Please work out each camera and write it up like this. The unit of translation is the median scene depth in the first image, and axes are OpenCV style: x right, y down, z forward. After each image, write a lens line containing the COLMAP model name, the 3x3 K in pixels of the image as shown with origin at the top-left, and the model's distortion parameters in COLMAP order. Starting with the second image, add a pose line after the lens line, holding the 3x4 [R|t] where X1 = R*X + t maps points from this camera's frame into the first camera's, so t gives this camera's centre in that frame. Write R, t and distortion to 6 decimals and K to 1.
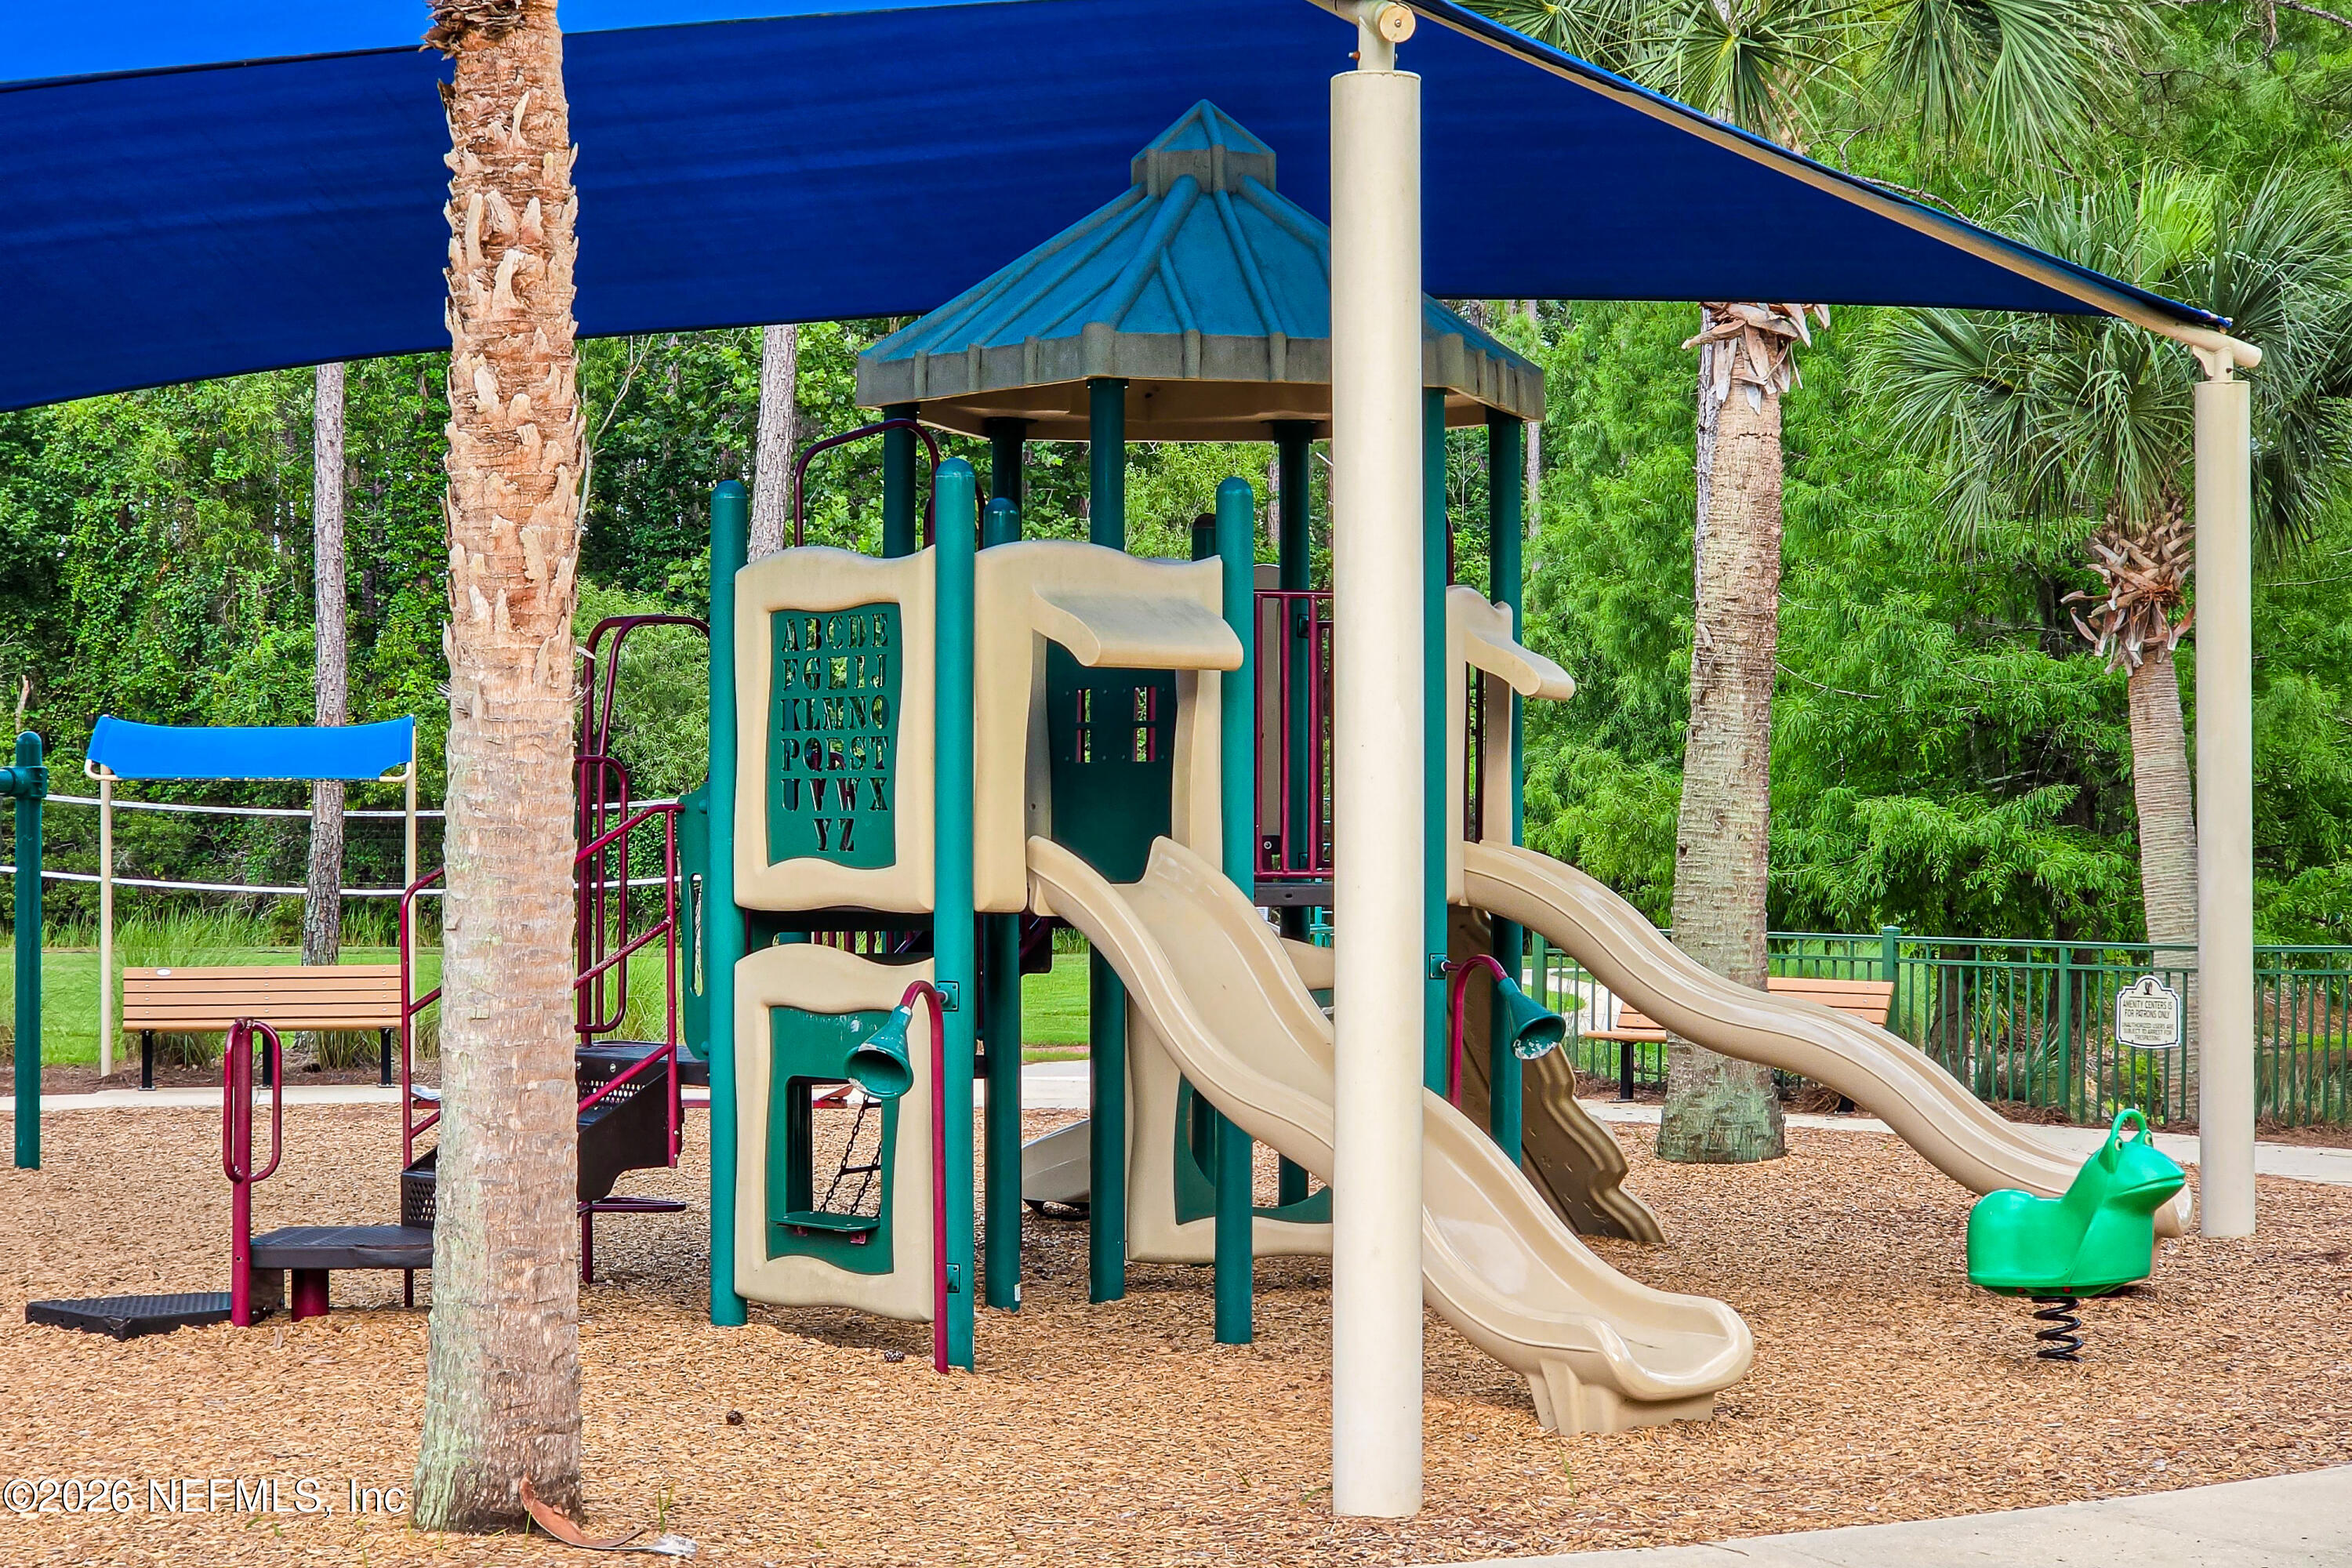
lens RADIAL K [[4716.1, 0, 1072.9], [0, 4716.1, 782.5], [0, 0, 1]] dist [-0.640875, 8.047463]
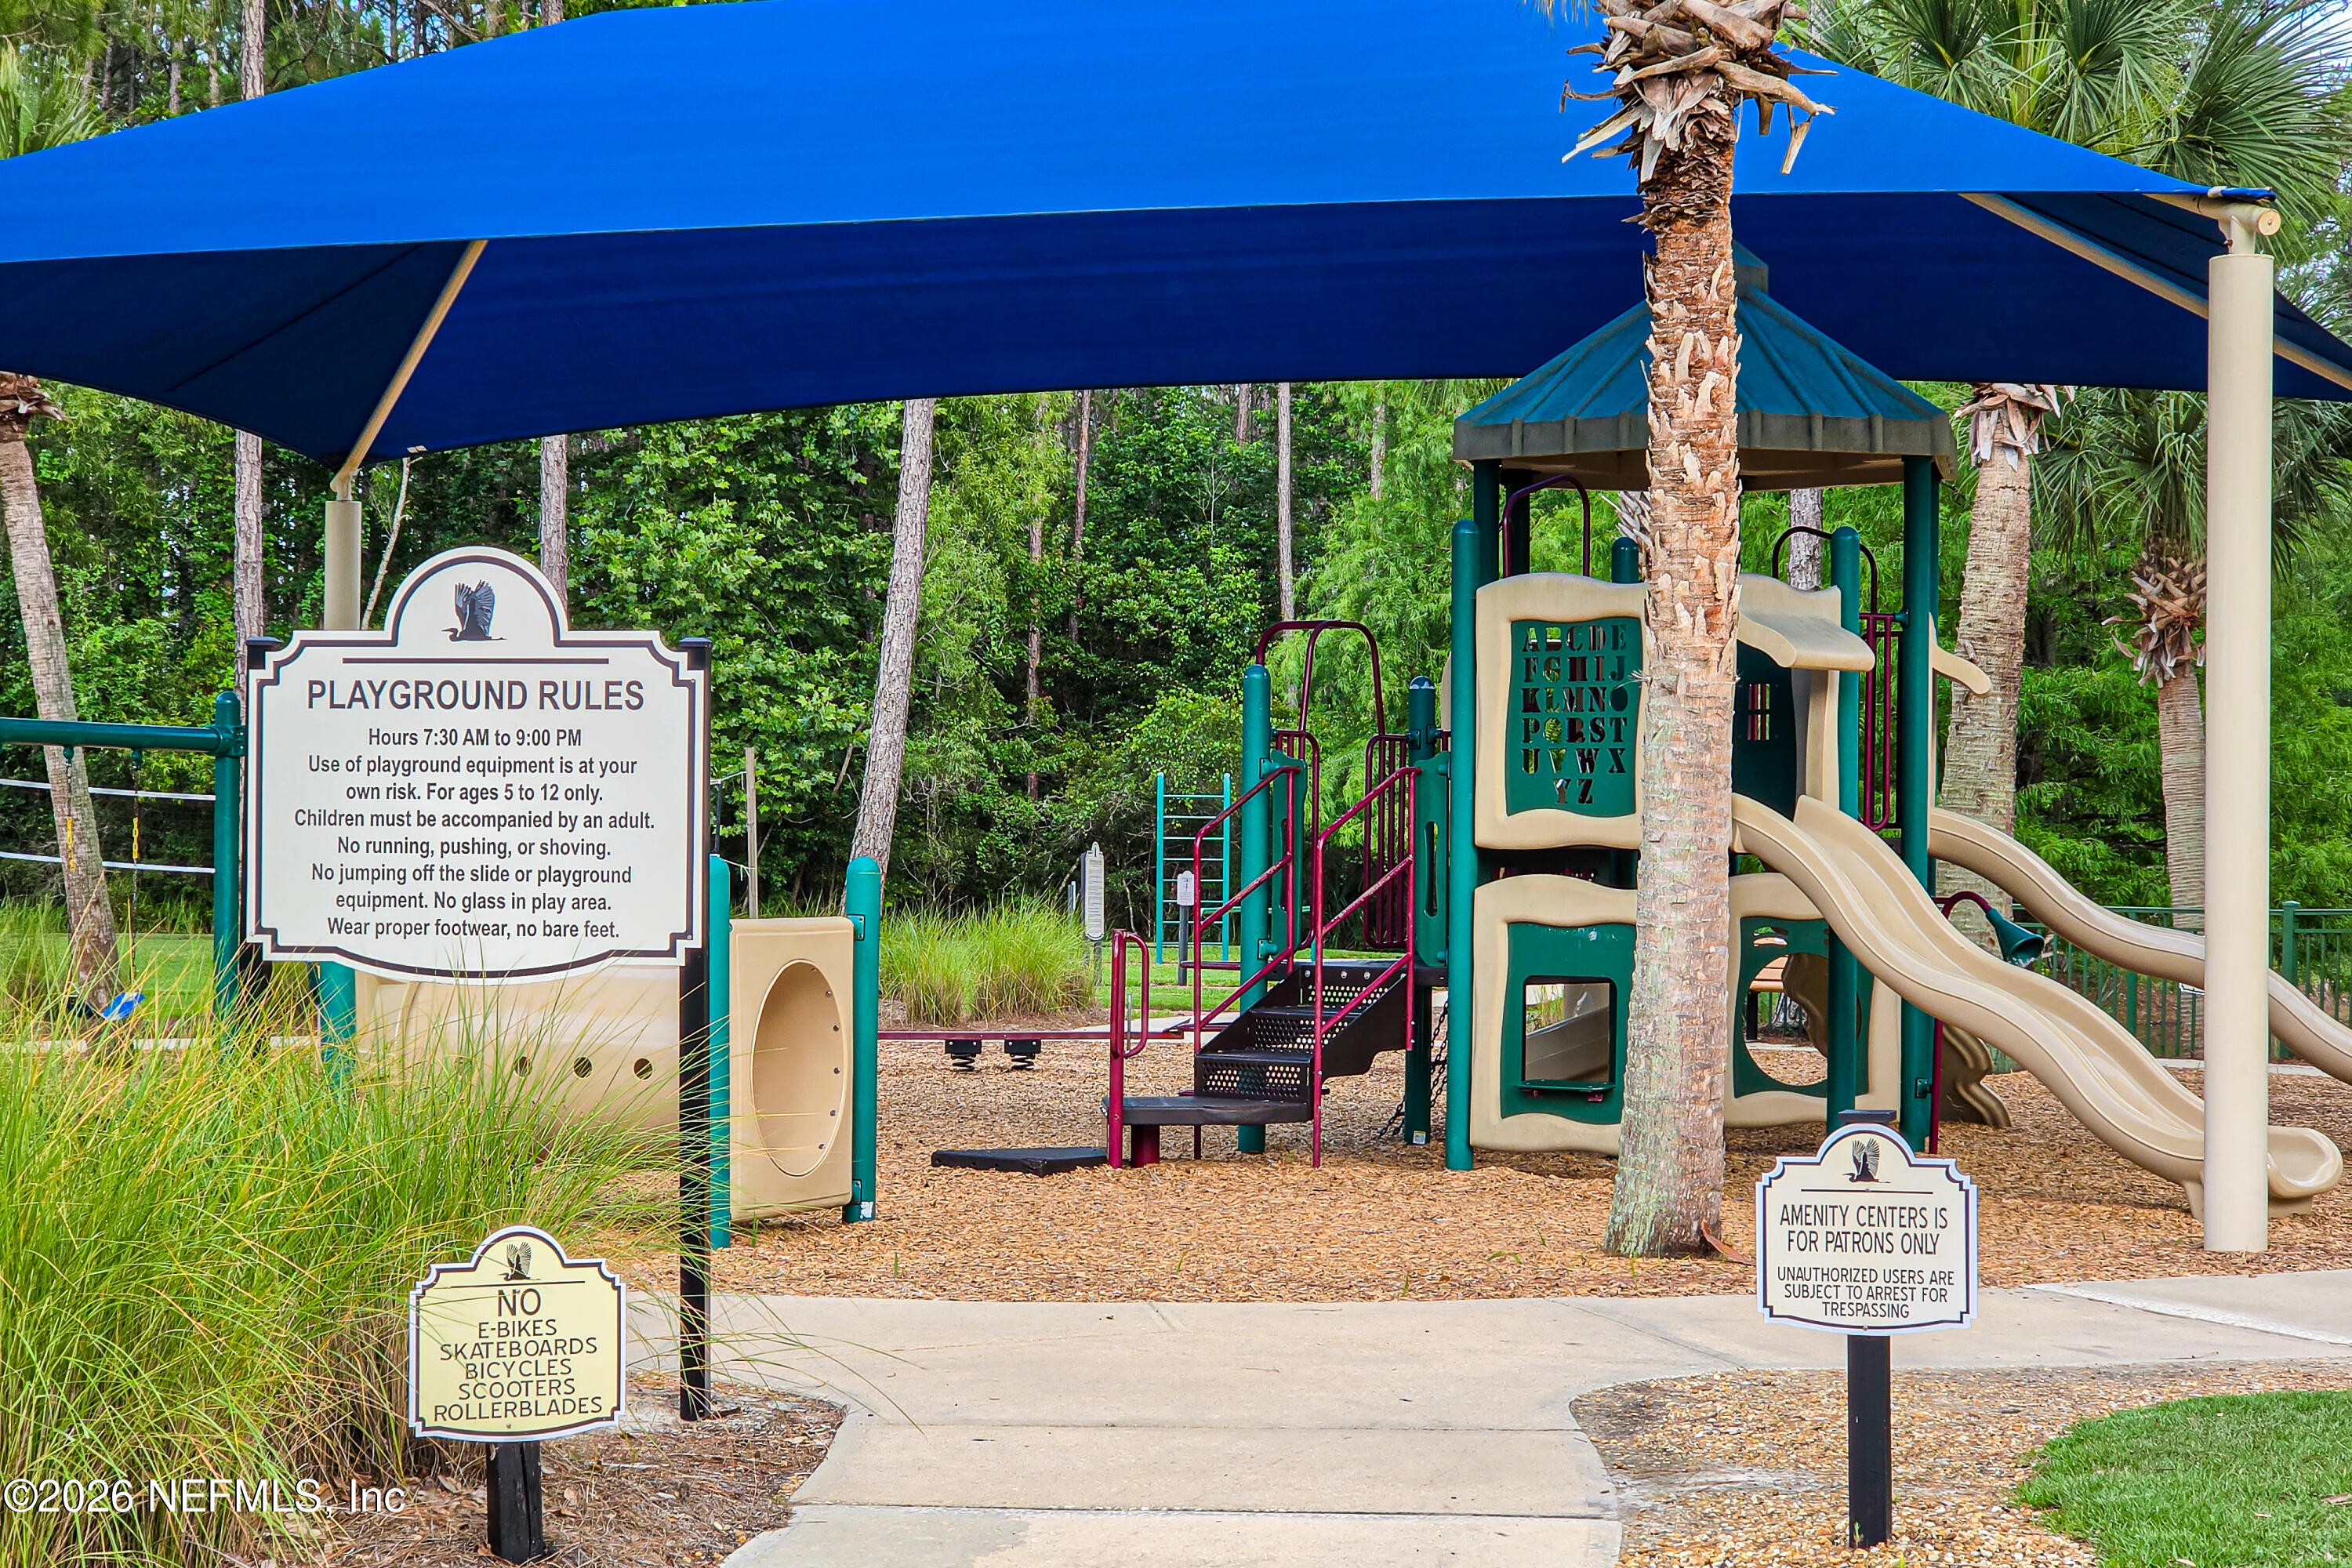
lens RADIAL K [[4625.7, 0, 1176.0], [0, 4625.7, 784.0], [0, 0, 1]] dist [-0.543471, 5.993485]
pose [[0.994323, 0.009430, 0.105984, -0.289652], [-0.009326, 0.999955, -0.001473, 0.011626], [-0.105993, 0.000477, 0.994367, -0.265784]]
